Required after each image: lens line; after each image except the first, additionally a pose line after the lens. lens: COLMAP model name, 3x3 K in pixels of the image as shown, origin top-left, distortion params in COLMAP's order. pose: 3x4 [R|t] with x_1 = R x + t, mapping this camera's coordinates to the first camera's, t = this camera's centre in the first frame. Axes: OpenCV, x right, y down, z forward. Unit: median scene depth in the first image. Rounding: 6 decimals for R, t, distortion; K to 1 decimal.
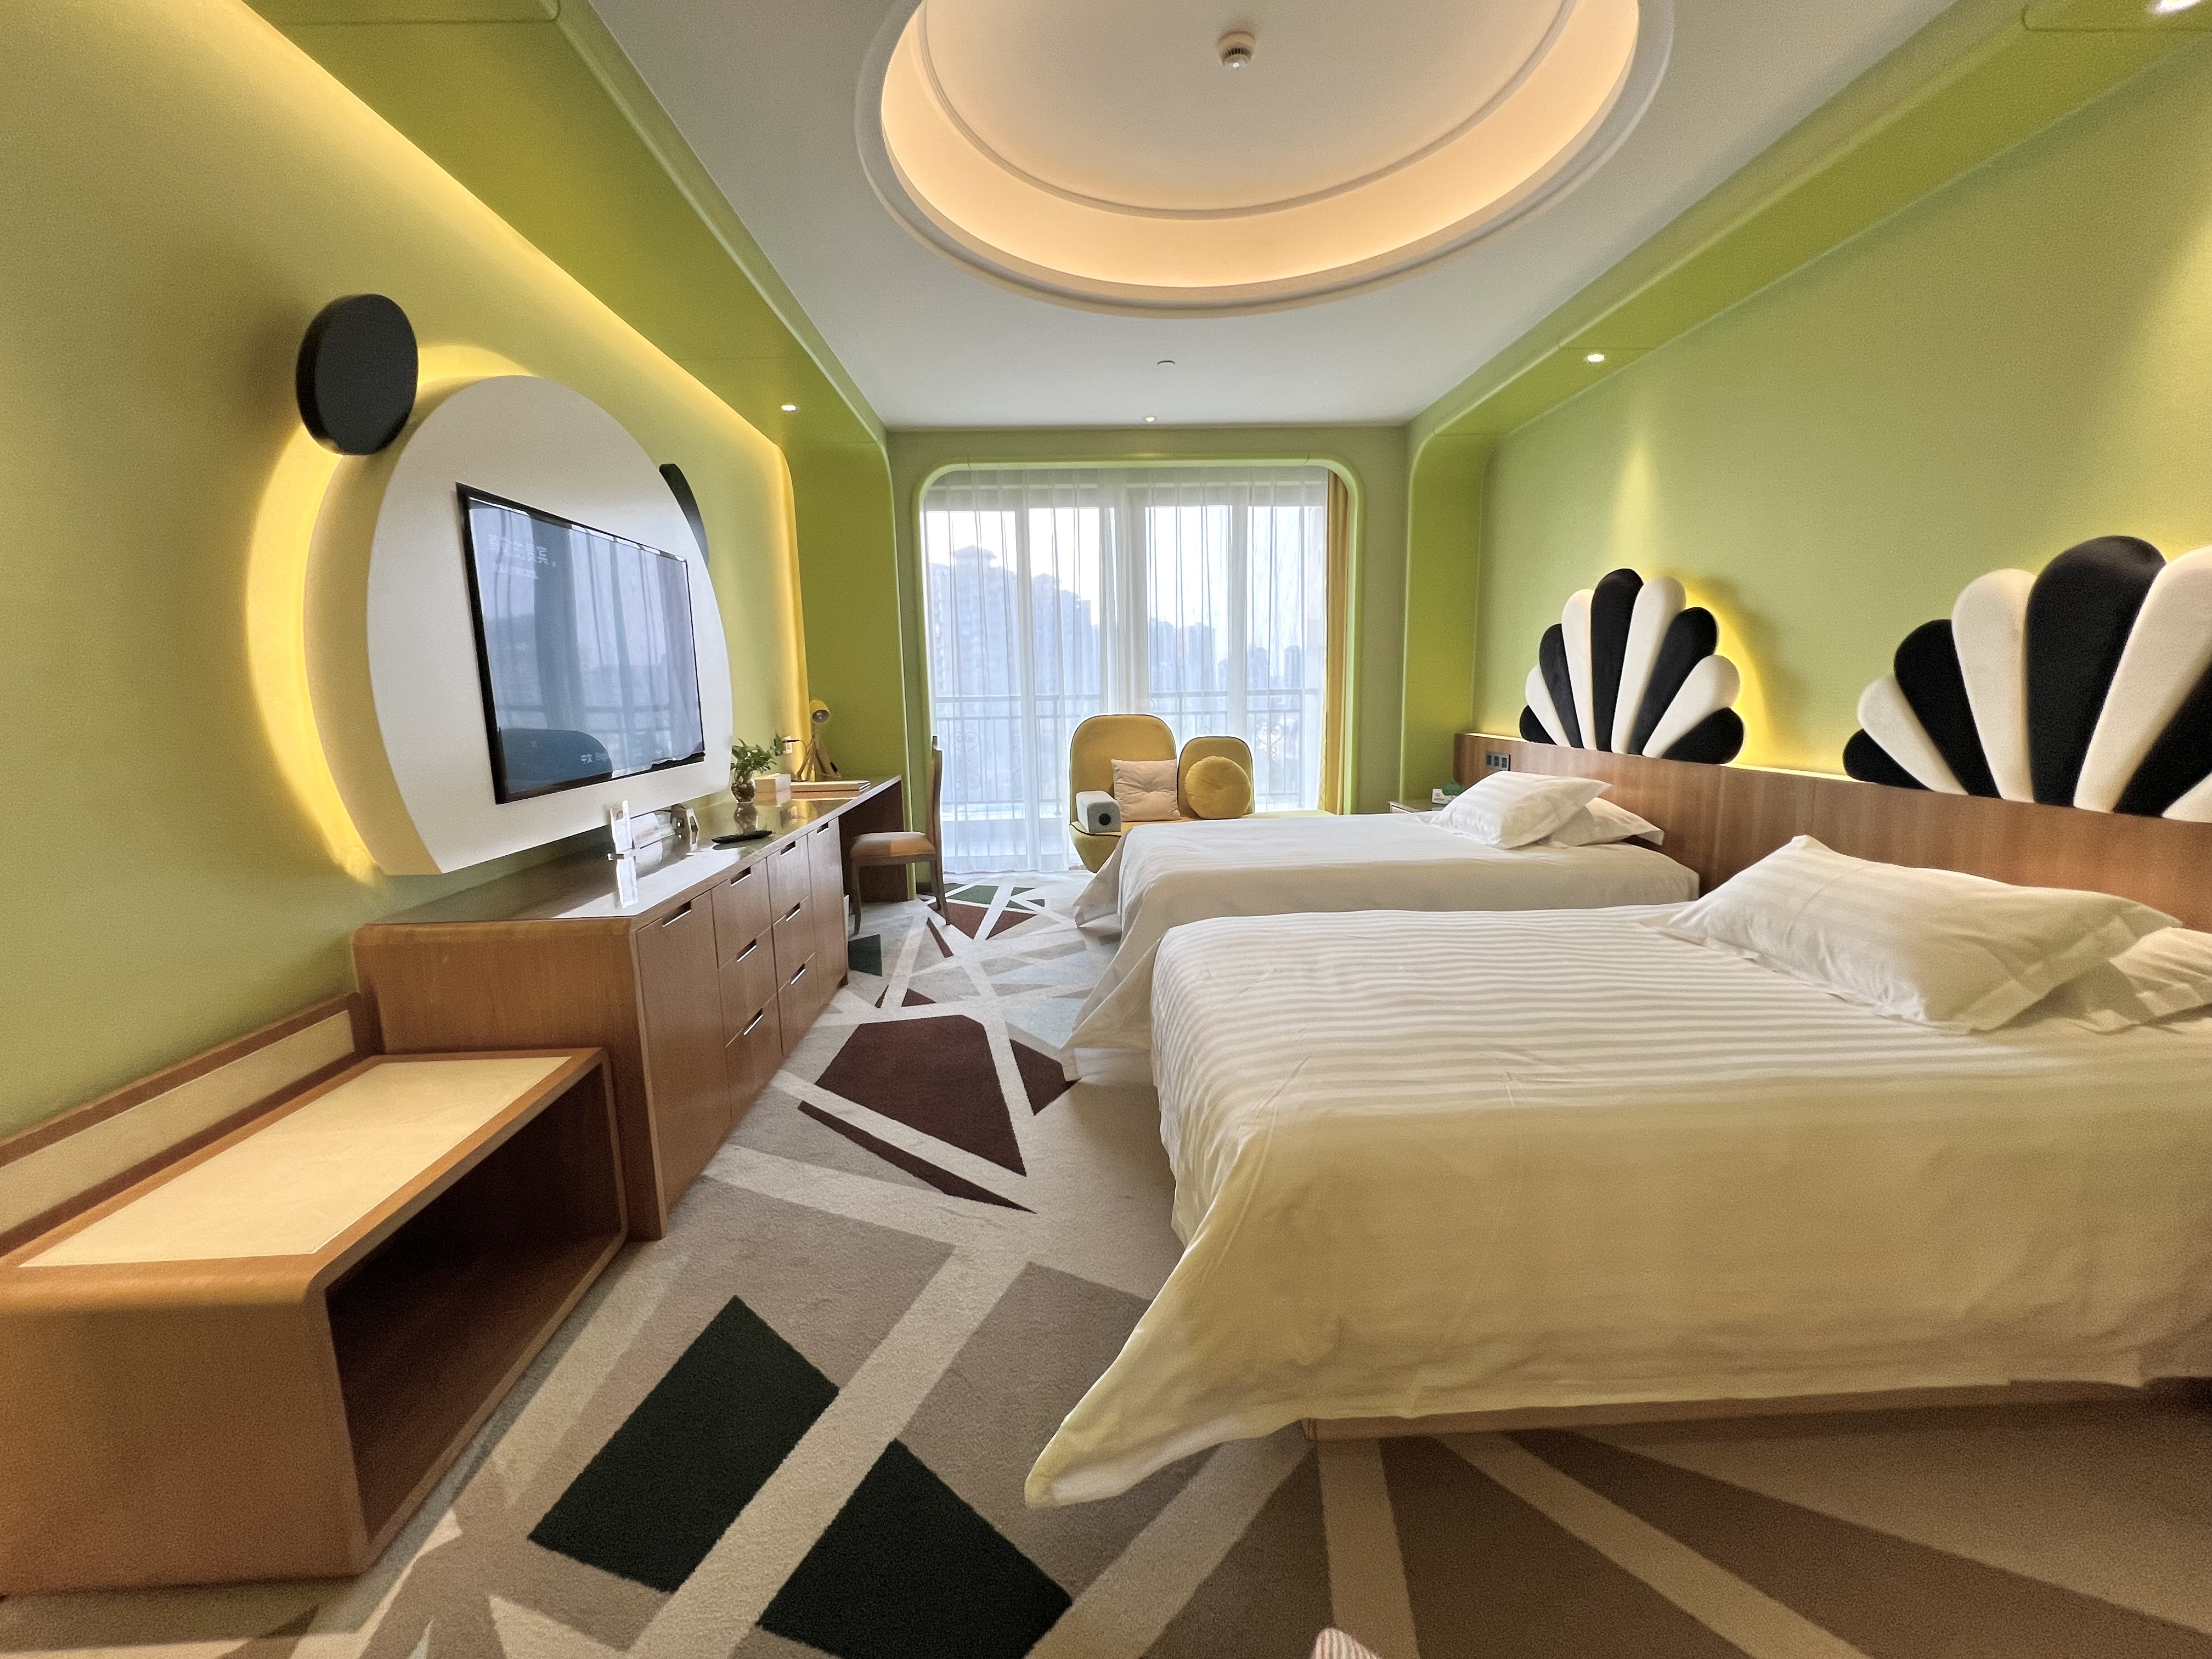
lens RADIAL K [[882.0, 0, 1106.0], [0, 882.0, 829.5], [0, 0, 1]] dist [-0.000899, -0.000067]
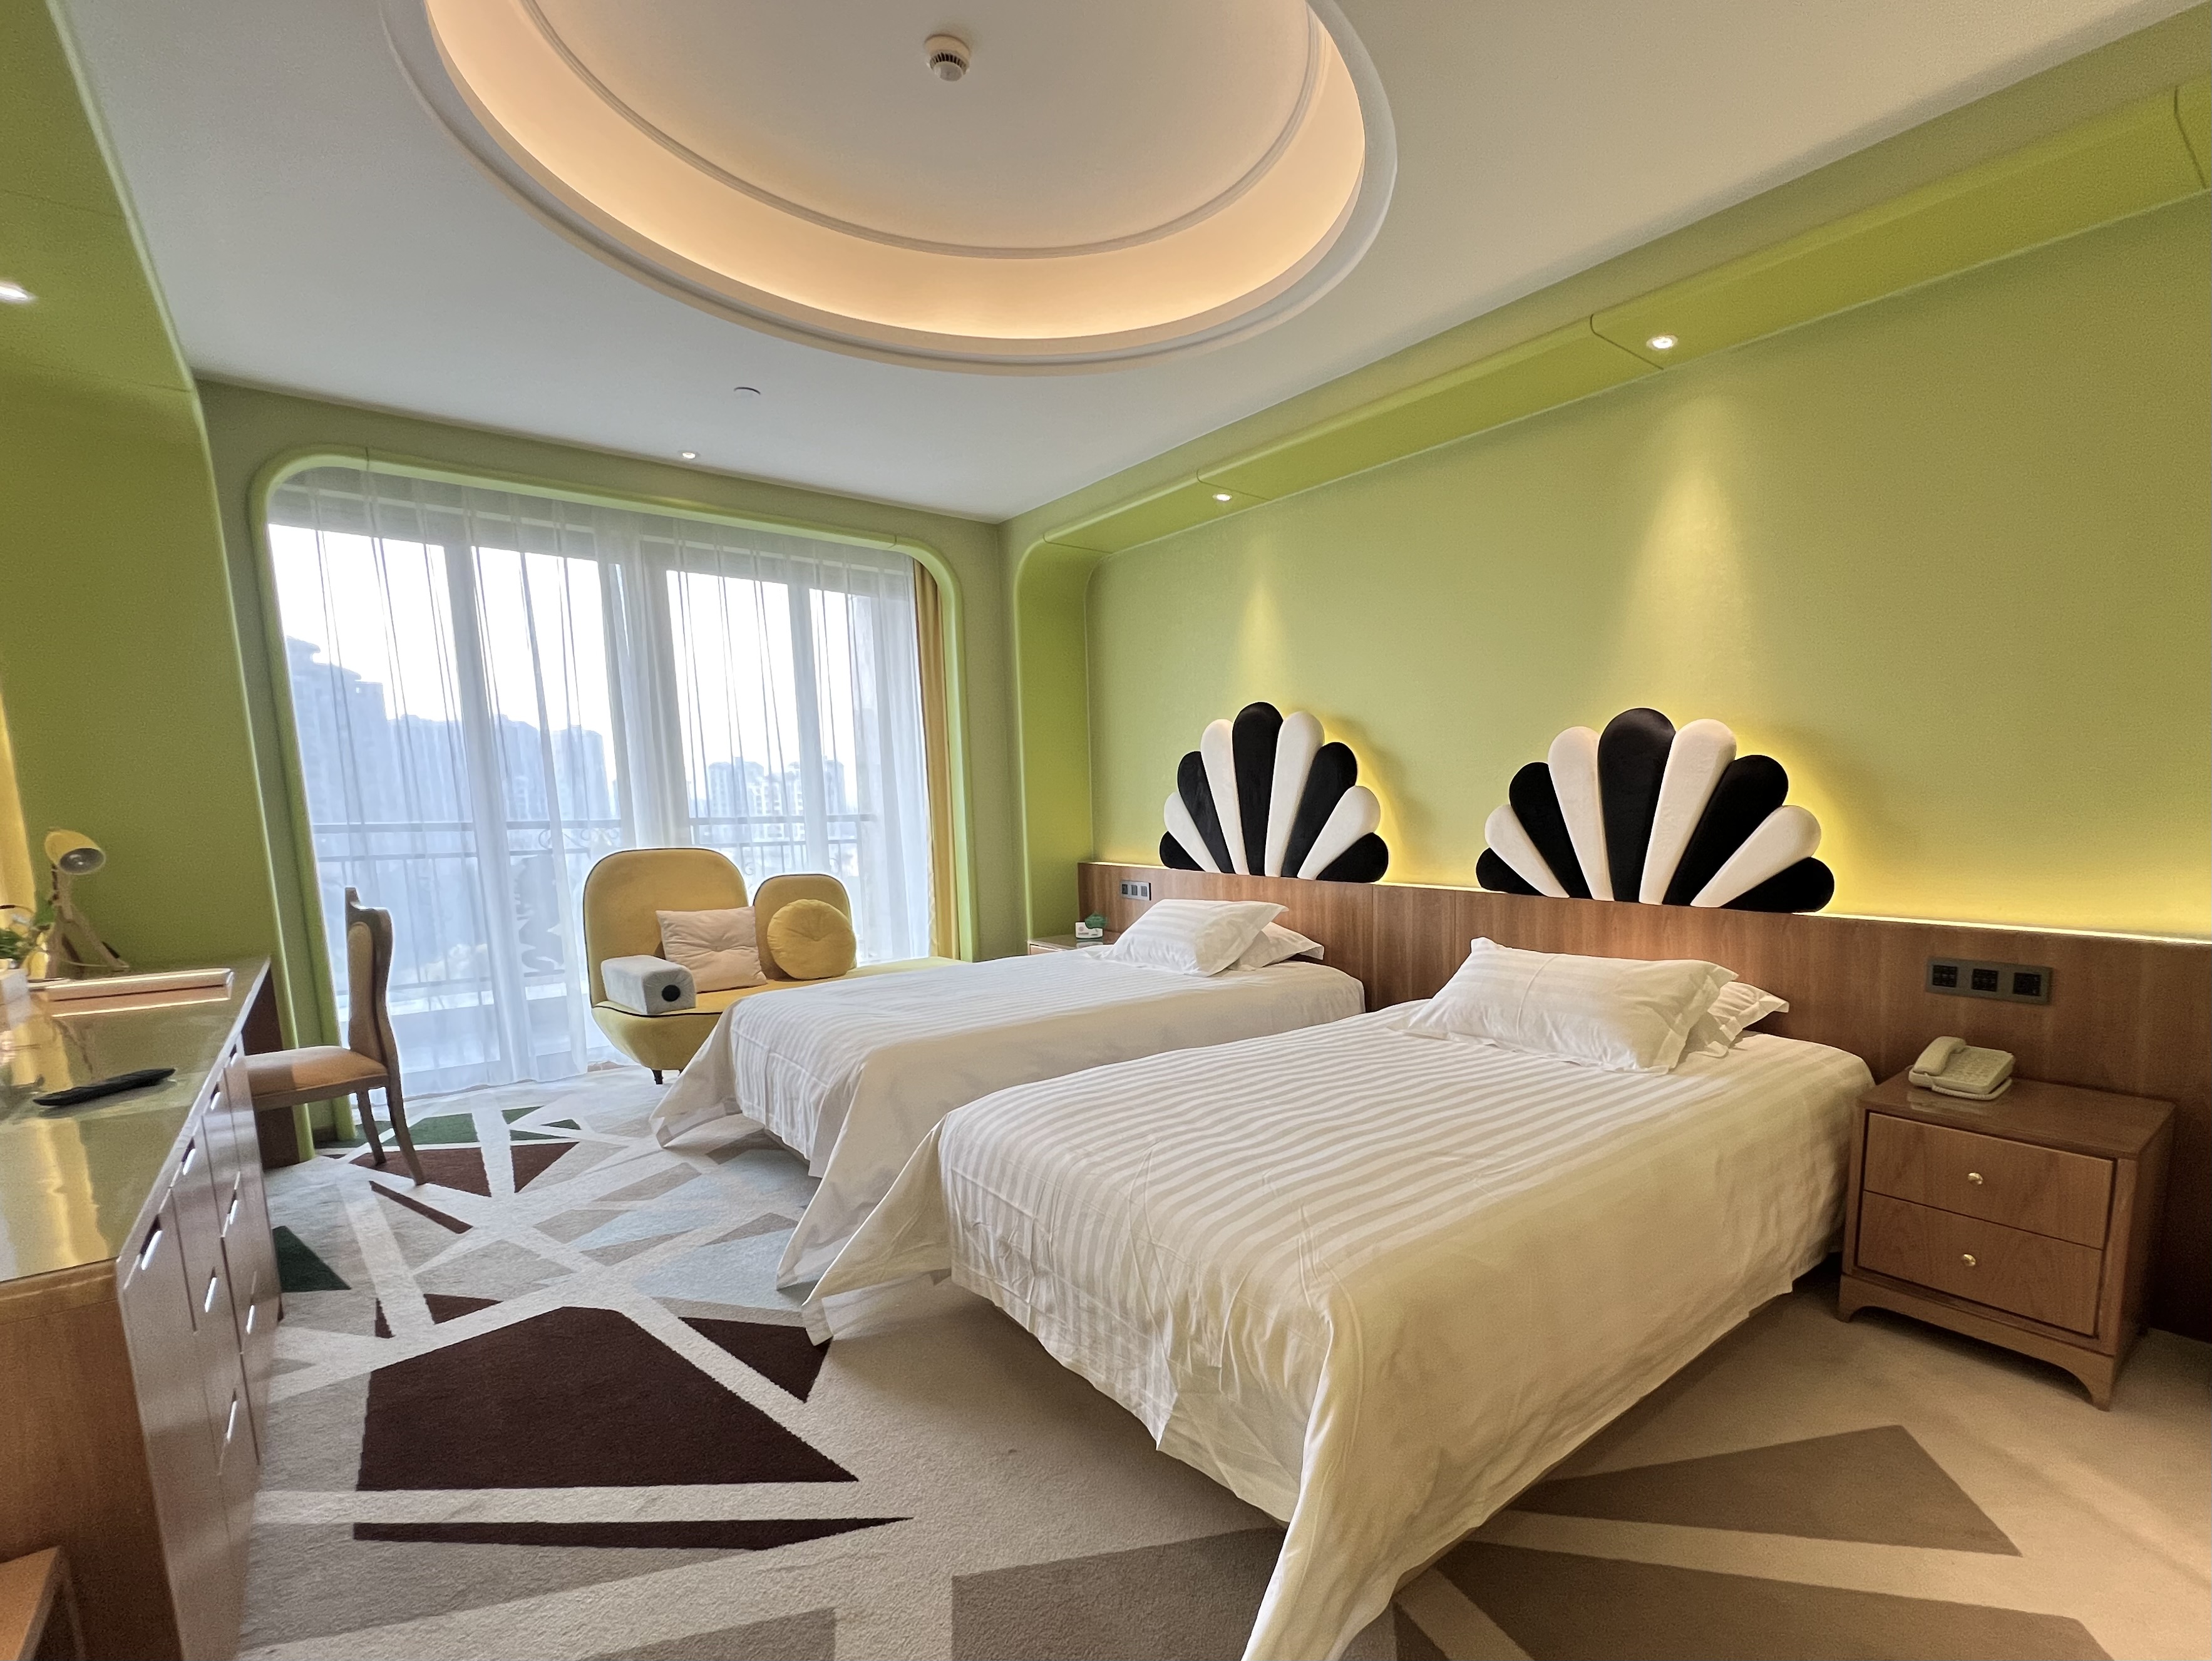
lens RADIAL K [[1060.8, 0, 1109.0], [0, 1060.8, 950.6], [0, 0, 1]] dist [-0.000066, 0.000146]
pose [[0.783701, -0.074843, 0.616613, -0.327500], [0.094536, 0.995521, 0.000680, -0.016640], [-0.613903, 0.057759, 0.787266, 0.120974]]
